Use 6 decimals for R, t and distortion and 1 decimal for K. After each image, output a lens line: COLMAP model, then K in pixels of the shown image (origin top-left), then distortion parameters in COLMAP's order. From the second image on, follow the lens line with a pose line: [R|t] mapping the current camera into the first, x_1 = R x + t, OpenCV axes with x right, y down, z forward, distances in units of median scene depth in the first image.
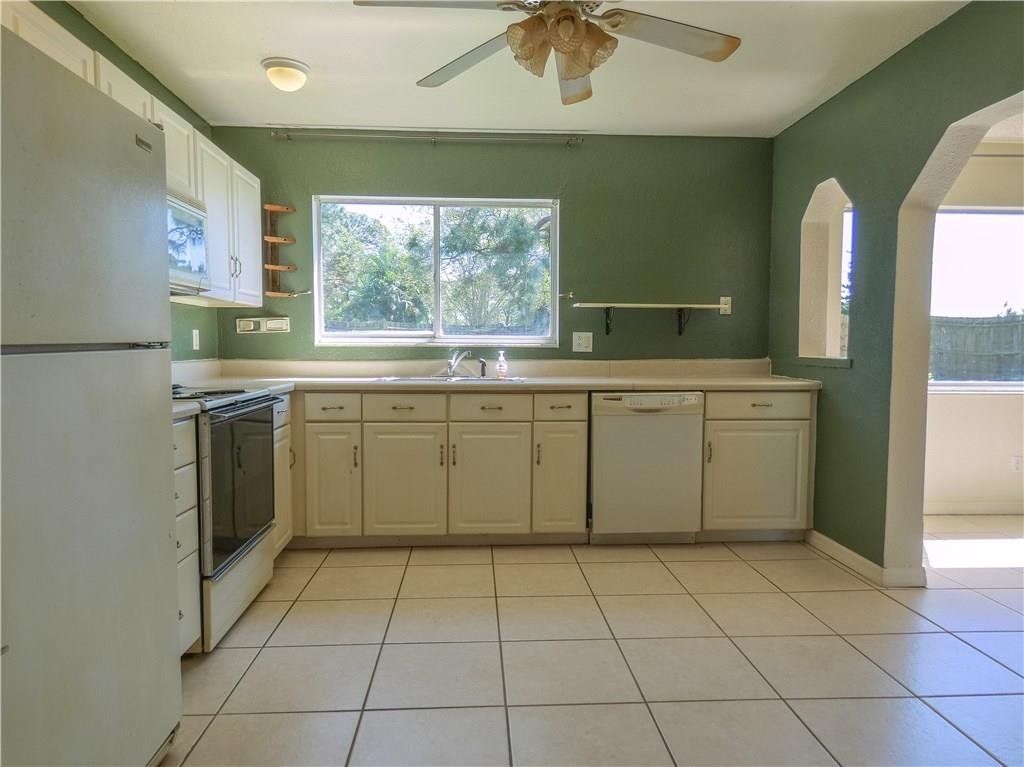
lens RADIAL K [[617.9, 0, 512.0], [0, 617.9, 383.5], [0, 0, 1]] dist [-0.001998, -0.000480]
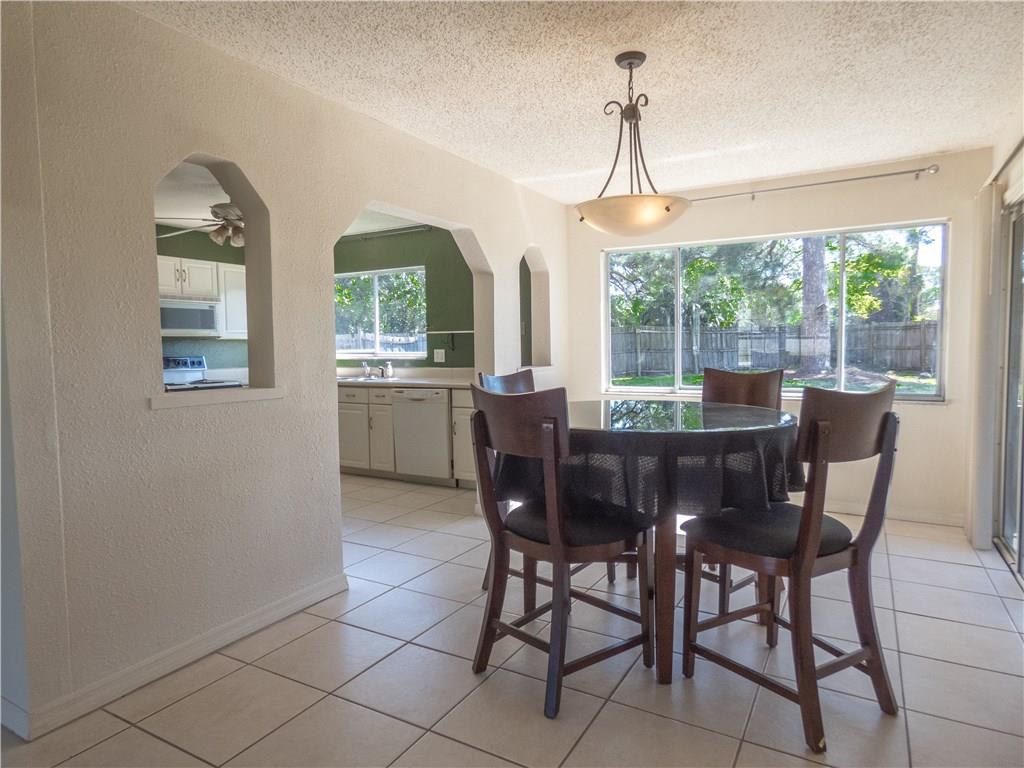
lens RADIAL K [[617.6, 0, 512.0], [0, 617.6, 384.0], [0, 0, 1]] dist [-0.048521, 0.038925]
pose [[0.834923, 0.019230, -0.550031, 1.114698], [-0.018360, 0.999806, 0.007086, -0.011538], [0.550061, 0.004182, 0.835114, -0.182256]]
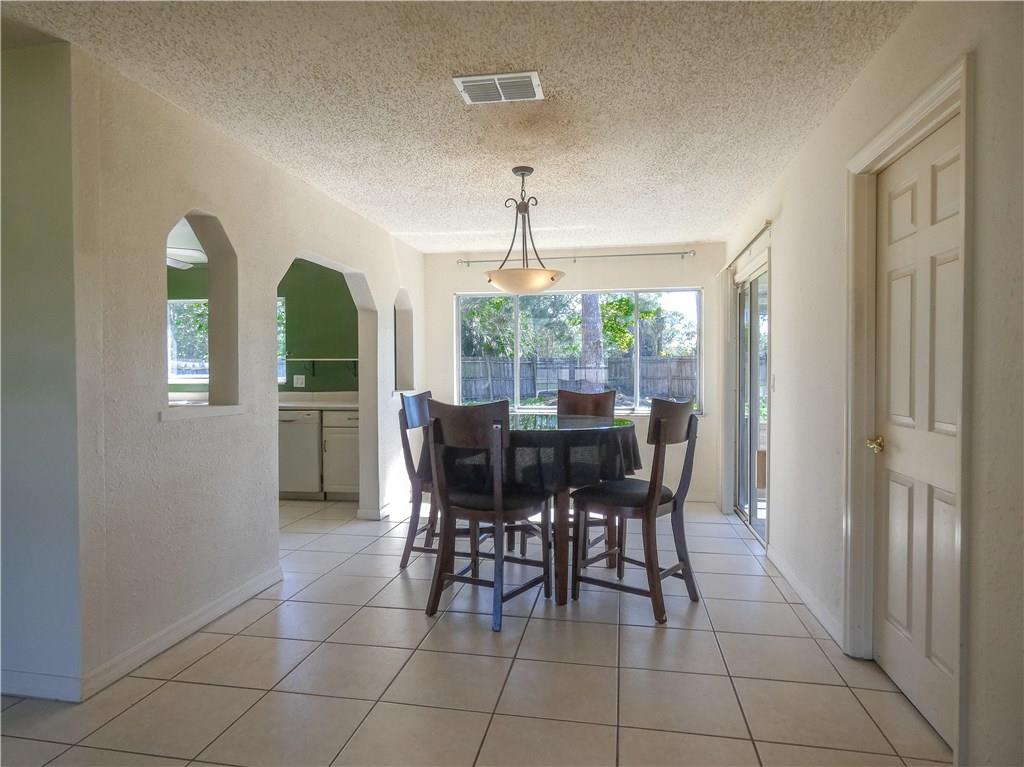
lens RADIAL K [[607.5, 0, 512.0], [0, 607.5, 383.5], [0, 0, 1]] dist [-0.070513, 0.036778]
pose [[0.972329, -0.001031, -0.233614, 1.052689], [-0.009591, 0.998971, -0.044328, 0.005714], [0.233420, 0.045341, 0.971318, -0.440879]]
